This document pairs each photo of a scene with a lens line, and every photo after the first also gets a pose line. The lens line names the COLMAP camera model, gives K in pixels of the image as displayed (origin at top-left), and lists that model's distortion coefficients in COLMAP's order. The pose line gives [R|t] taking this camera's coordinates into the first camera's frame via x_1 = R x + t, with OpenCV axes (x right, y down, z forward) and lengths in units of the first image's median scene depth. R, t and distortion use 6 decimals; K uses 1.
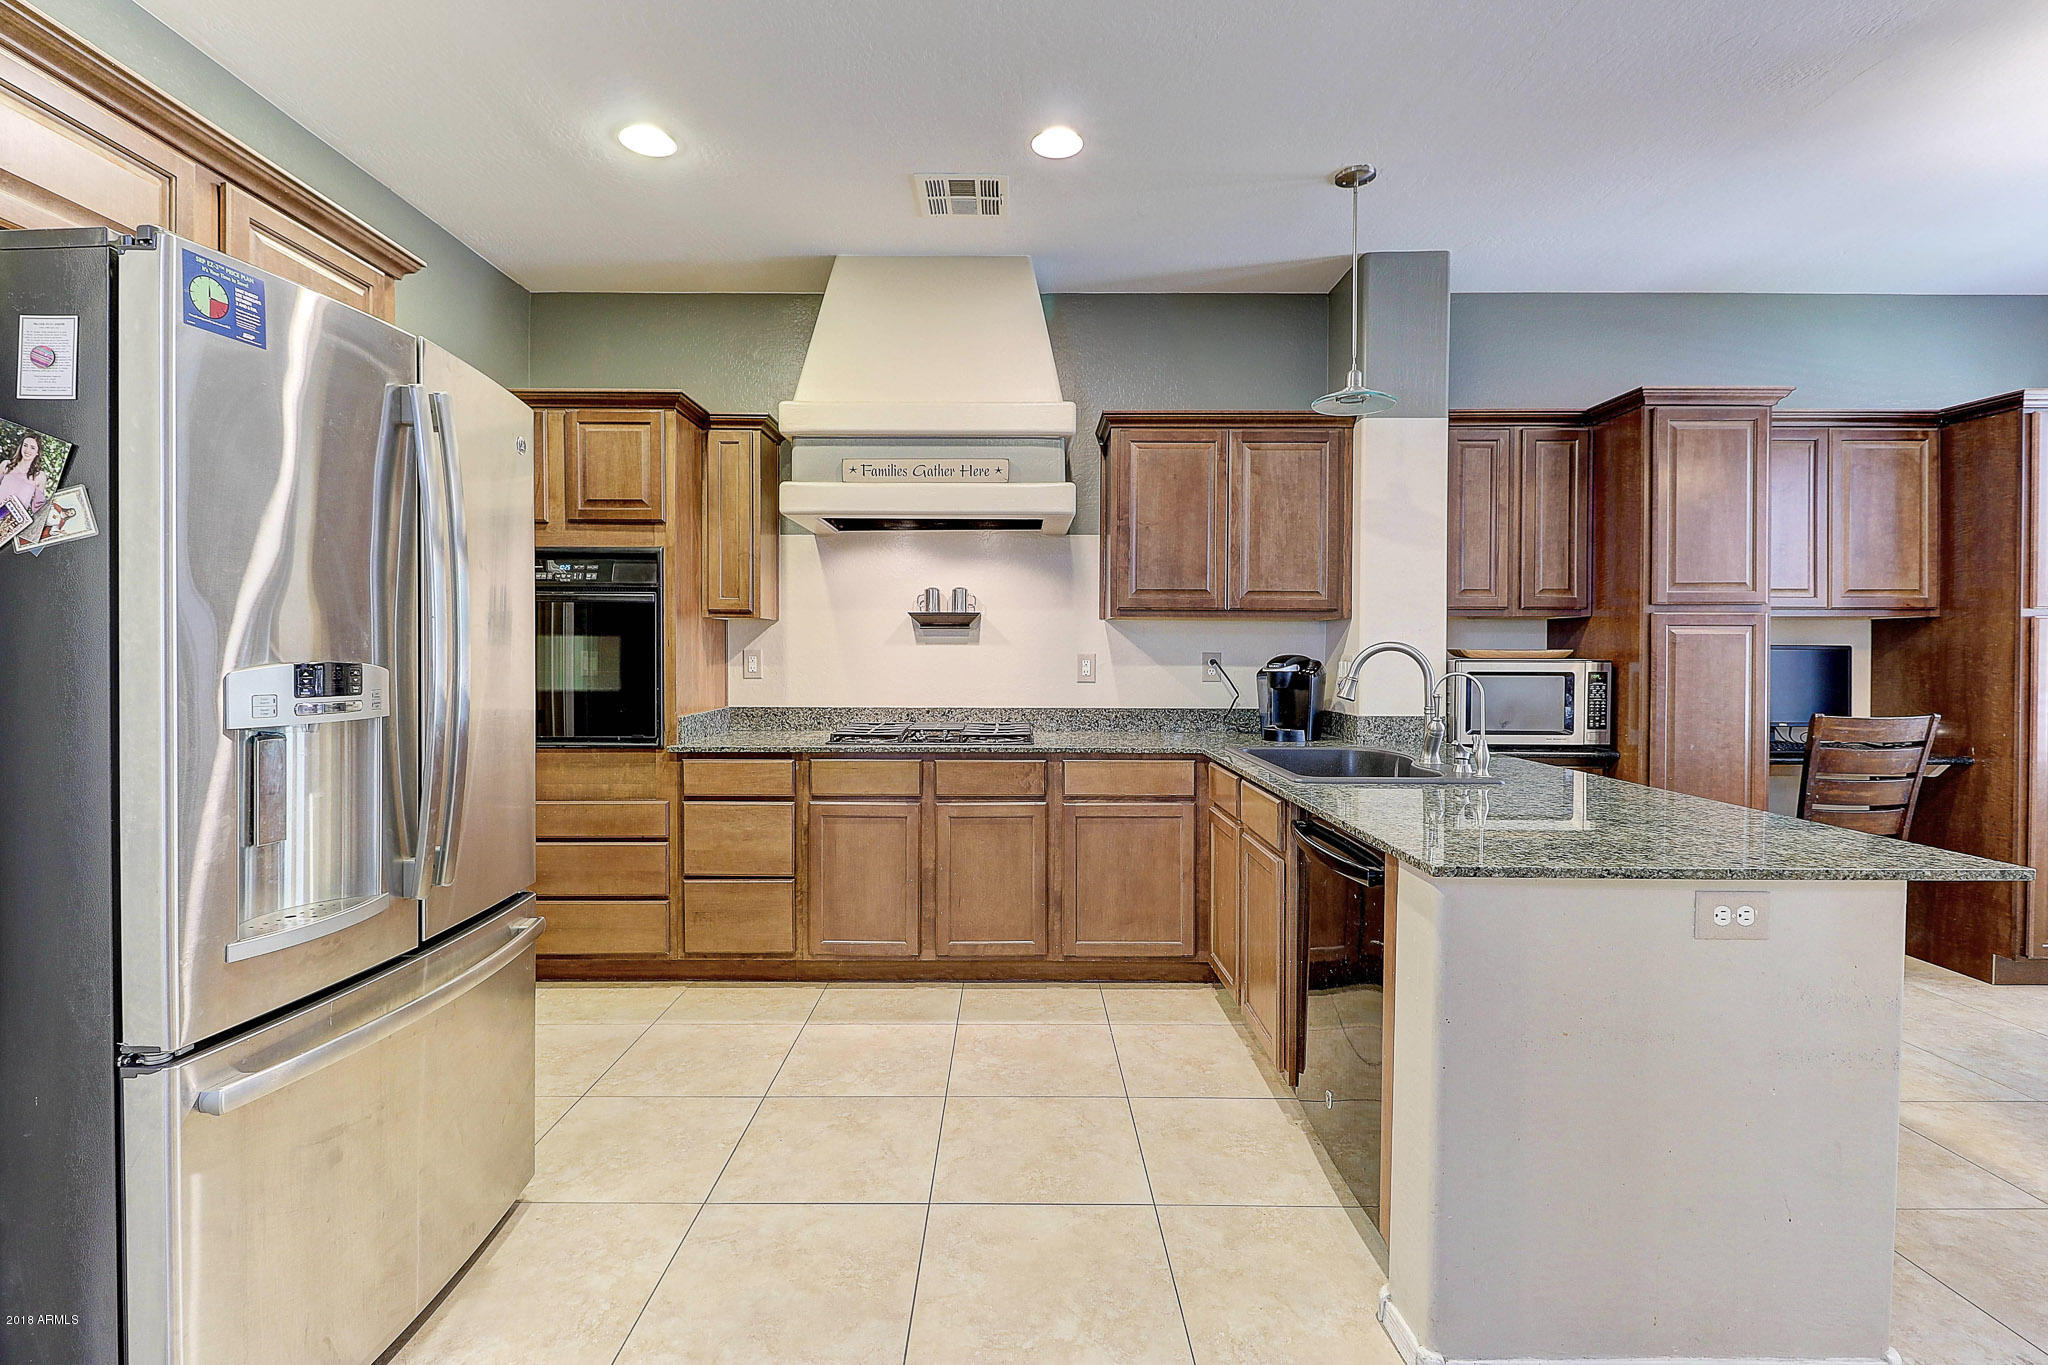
lens RADIAL K [[940.0, 0, 1010.2], [0, 940.0, 661.8], [0, 0, 1]] dist [0.020146, -0.014918]
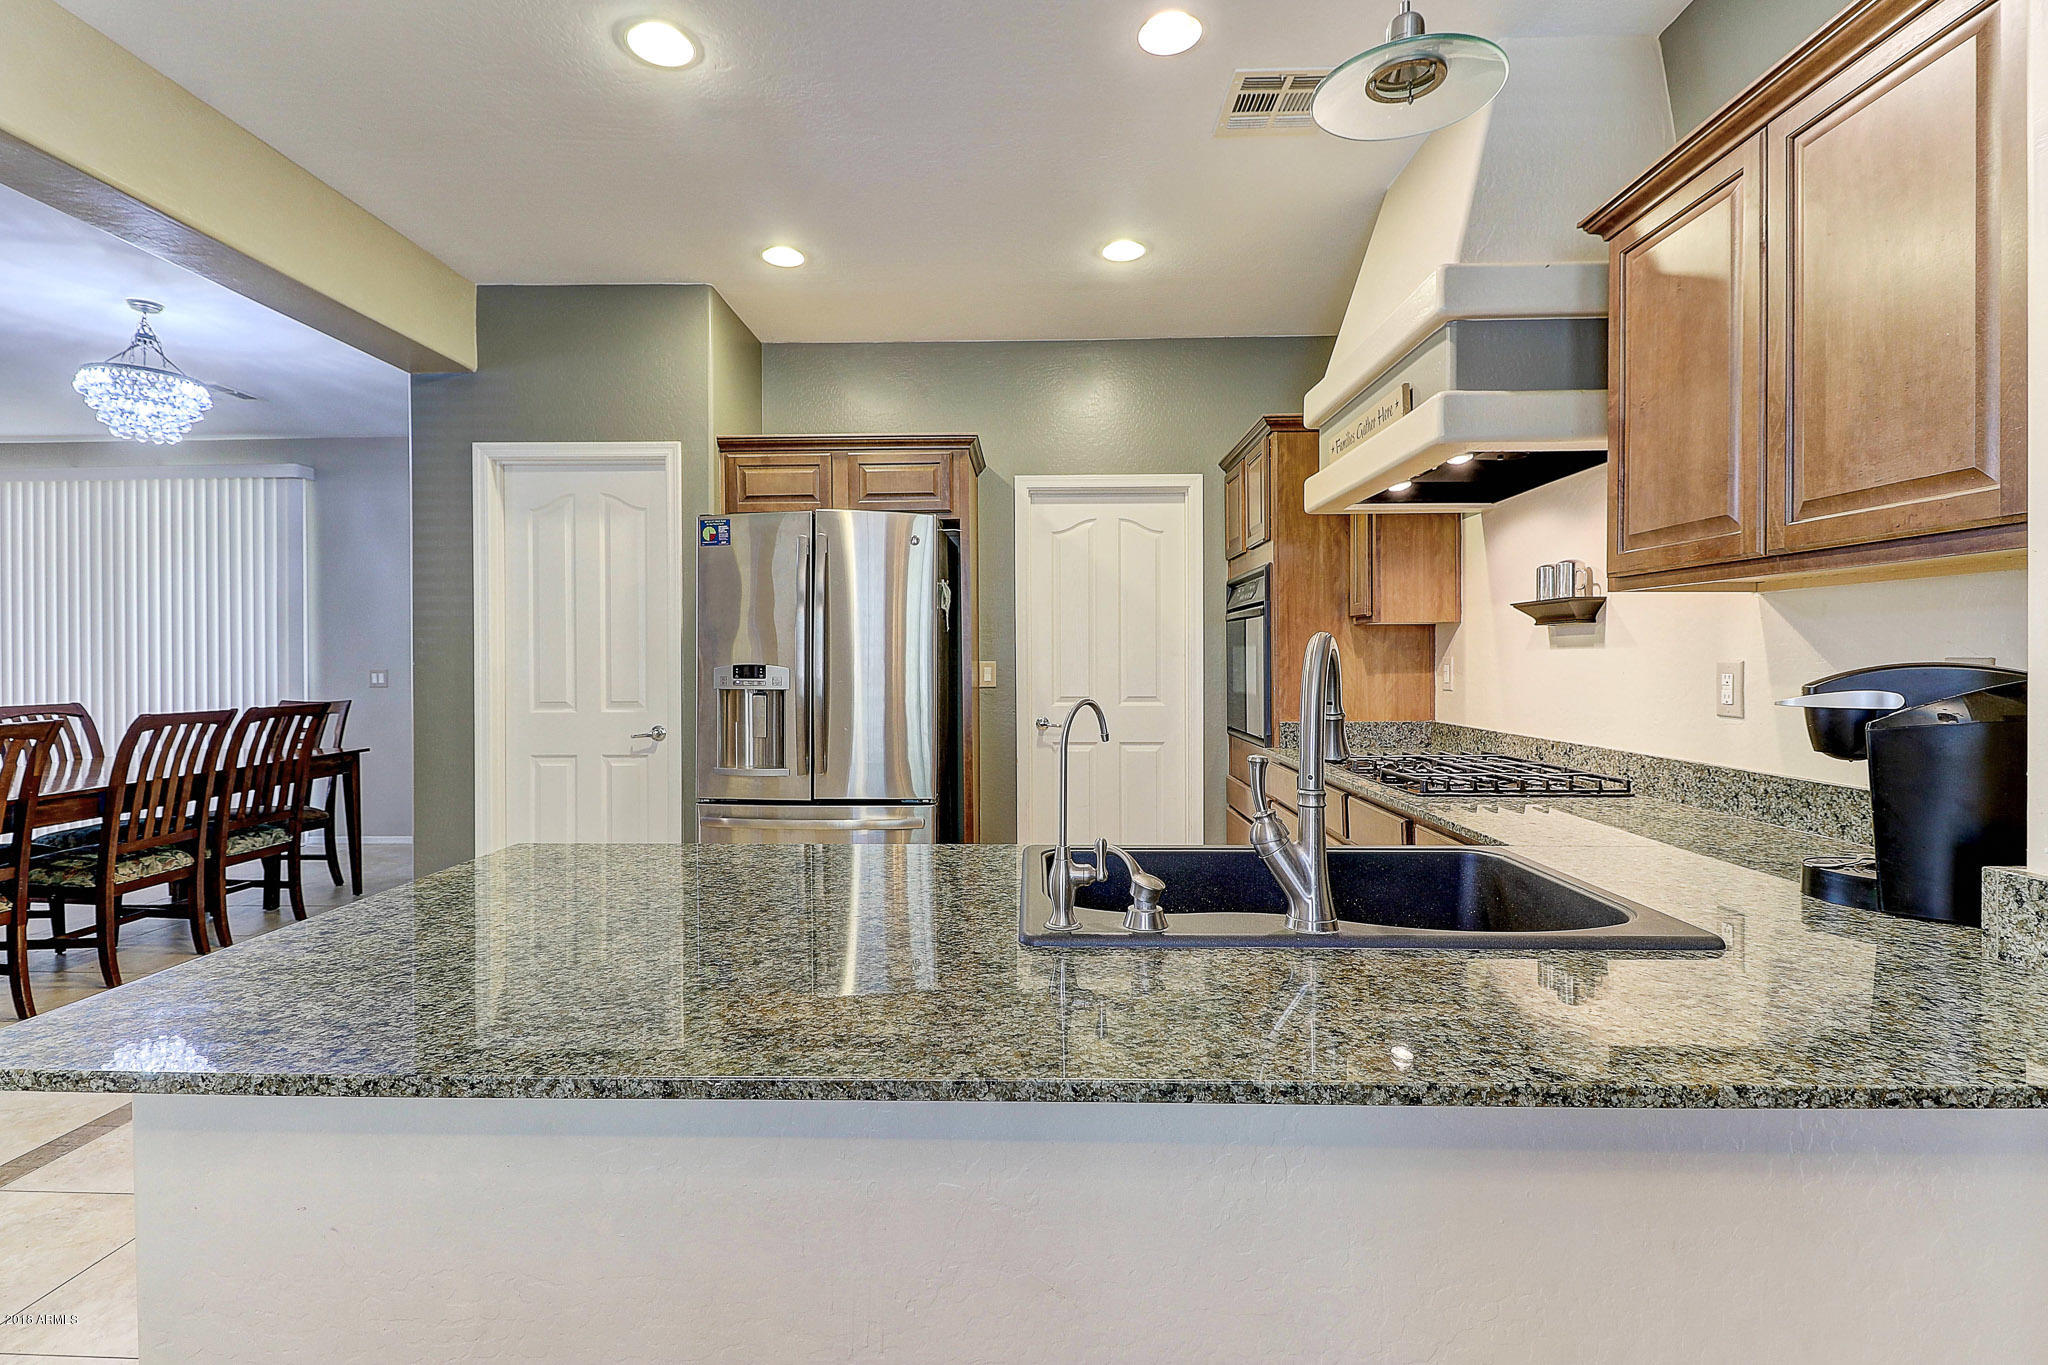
lens RADIAL K [[940.0, 0, 1010.2], [0, 940.0, 661.8], [0, 0, 1]] dist [0.020146, -0.014918]
pose [[-0.026227, 0.000319, -0.999656, 0.709041], [-0.009206, 0.999957, 0.000560, -0.005931], [0.999614, 0.009218, -0.026223, 0.728065]]
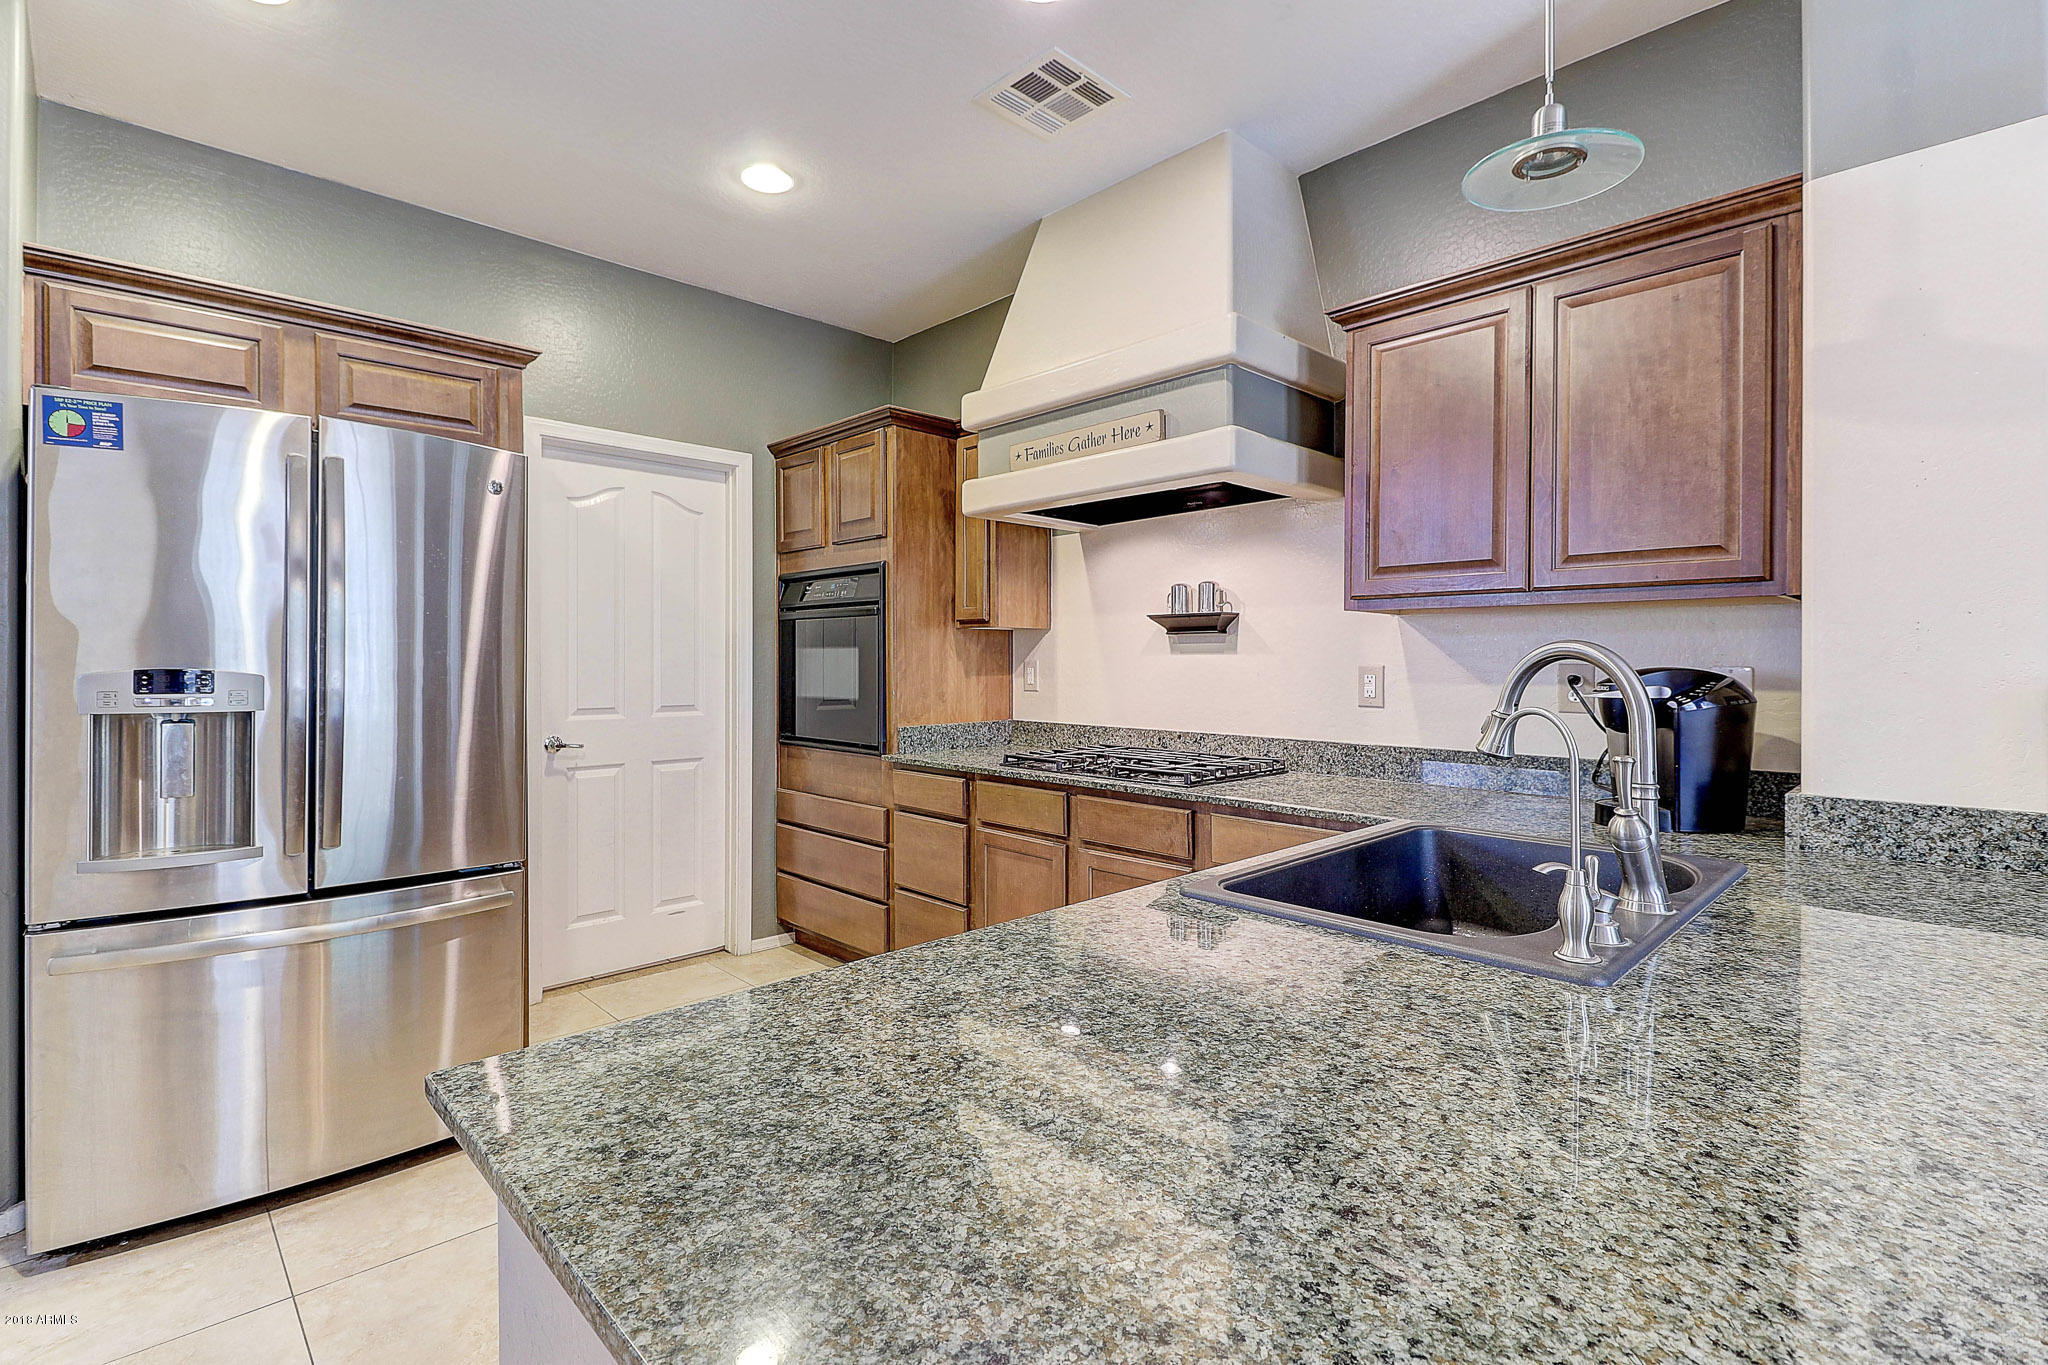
lens RADIAL K [[940.0, 0, 1010.2], [0, 940.0, 661.8], [0, 0, 1]] dist [0.020146, -0.014918]
pose [[0.691818, -0.000604, -0.722072, 0.463996], [-0.008571, 0.999922, -0.009049, -0.003387], [0.722021, 0.012450, 0.691759, 0.388023]]
